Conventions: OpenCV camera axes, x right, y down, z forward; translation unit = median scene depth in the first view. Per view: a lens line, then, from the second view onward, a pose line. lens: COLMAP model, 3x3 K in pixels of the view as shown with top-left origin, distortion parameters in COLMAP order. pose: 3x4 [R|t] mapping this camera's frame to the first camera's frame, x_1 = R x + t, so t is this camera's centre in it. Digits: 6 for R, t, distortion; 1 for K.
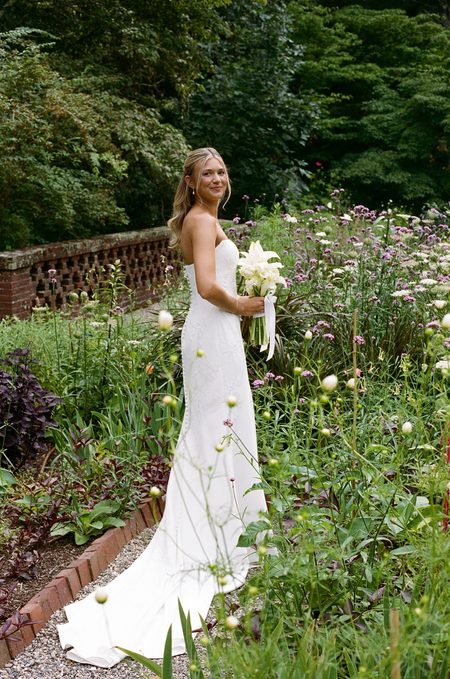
lens RADIAL K [[724.6, 0, 225.0], [0, 724.6, 339.5], [0, 0, 1]] dist [-0.093633, 0.000280]
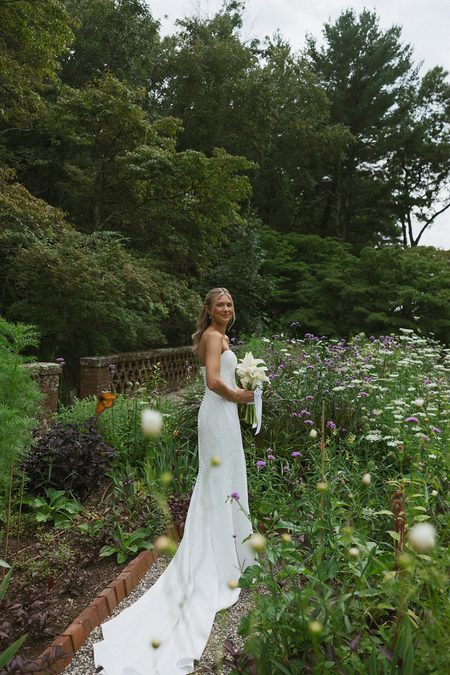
lens RADIAL K [[720.3, 0, 225.0], [0, 720.3, 337.5], [0, 0, 1]] dist [-0.093633, 0.000280]
pose [[0.999122, 0.024726, -0.033809, 0.047297], [-0.029248, 0.989640, -0.140563, 0.050758], [0.029983, 0.141428, 0.989494, -0.543452]]
